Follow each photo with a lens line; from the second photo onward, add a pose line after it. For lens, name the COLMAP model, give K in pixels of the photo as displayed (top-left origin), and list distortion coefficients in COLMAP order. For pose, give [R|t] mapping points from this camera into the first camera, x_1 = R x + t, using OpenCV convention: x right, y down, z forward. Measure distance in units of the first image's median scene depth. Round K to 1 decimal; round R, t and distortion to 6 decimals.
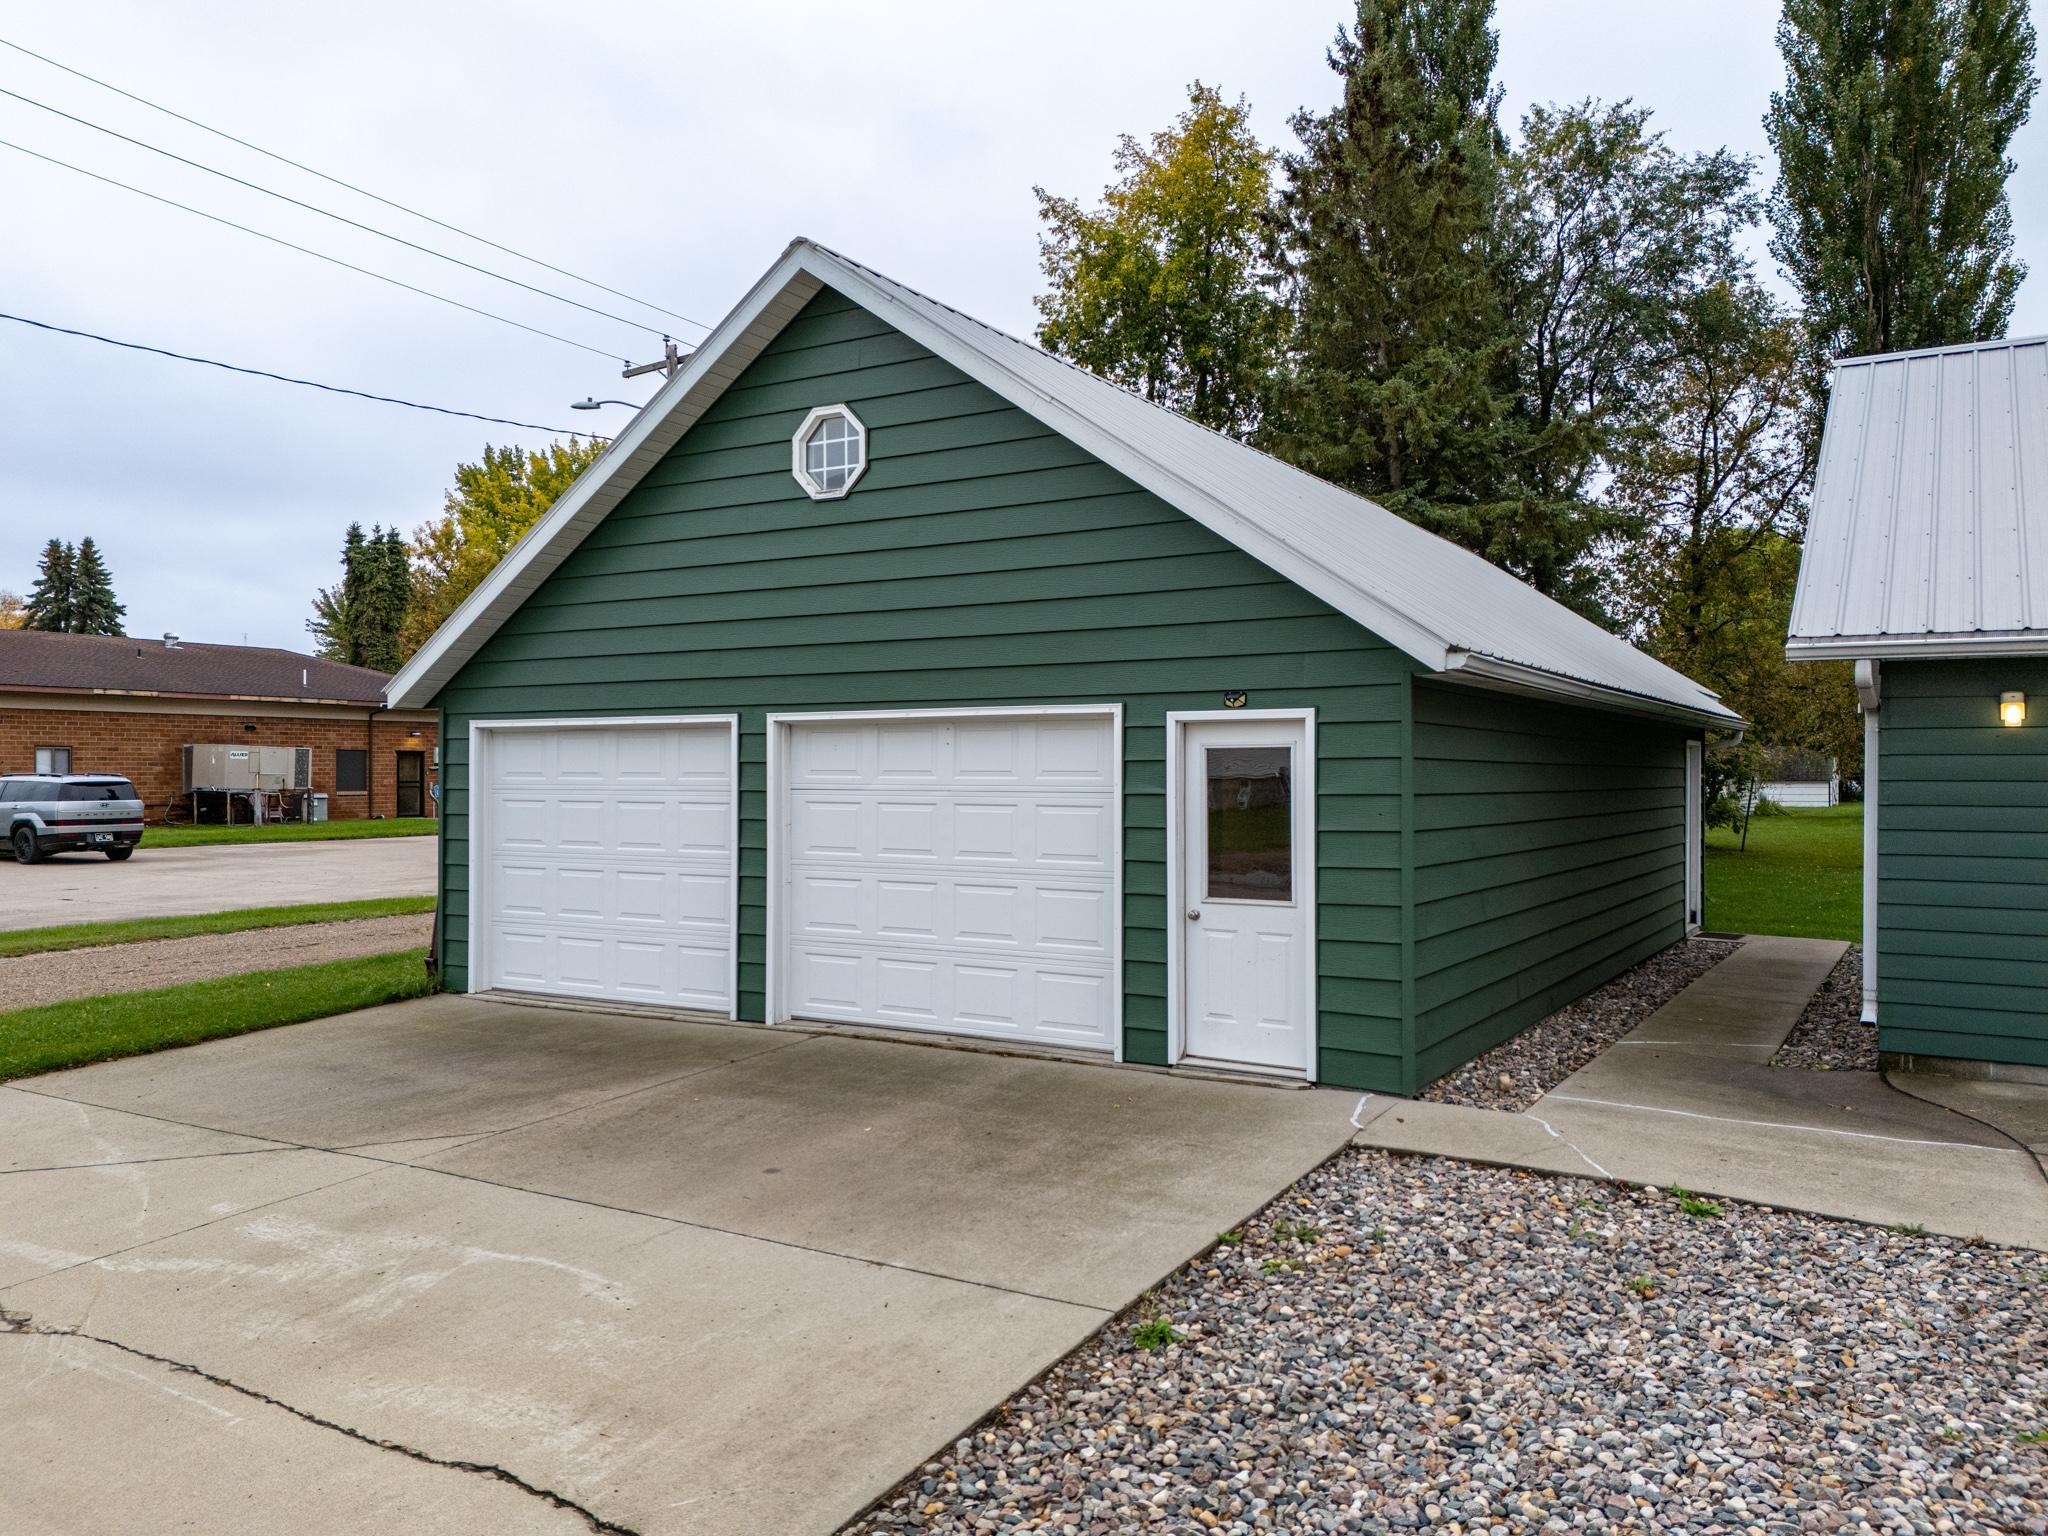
lens RADIAL K [[1522.4, 0, 1024.0], [0, 1522.4, 768.0], [0, 0, 1]] dist [0.102684, -0.116742]
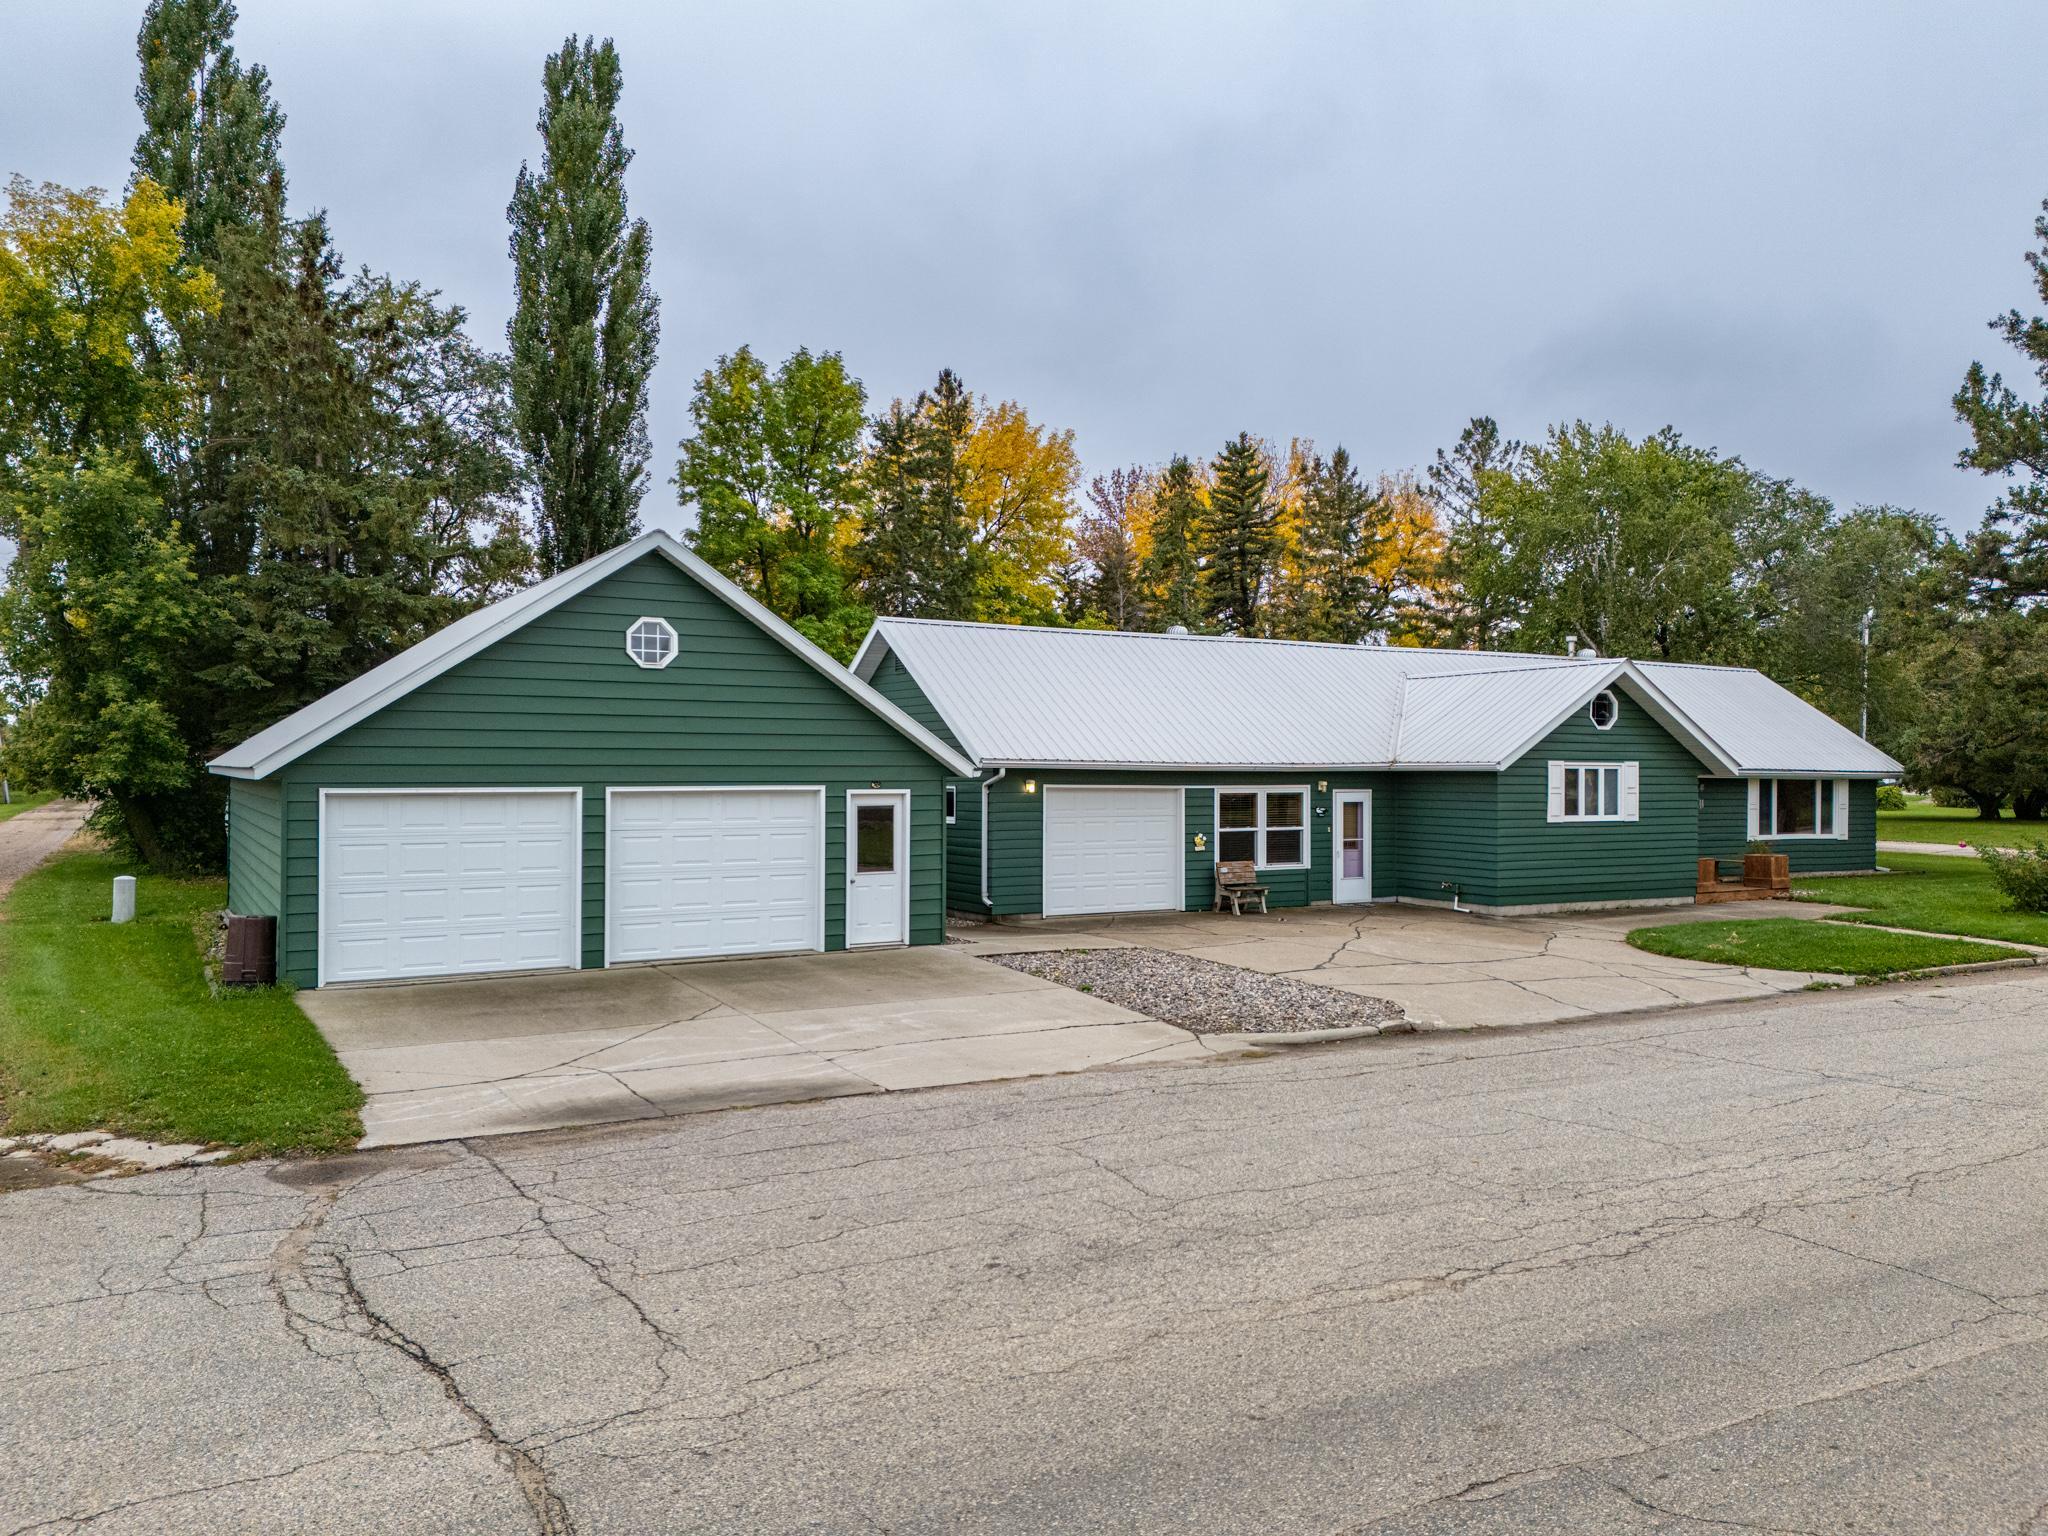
lens RADIAL K [[1522.4, 0, 1024.0], [0, 1522.4, 768.0], [0, 0, 1]] dist [0.102684, -0.116742]
pose [[0.474954, 0.000700, 0.880010, -1.539377], [-0.003745, 0.999992, 0.001226, -0.064229], [-0.880003, -0.003878, 0.474953, -0.245012]]
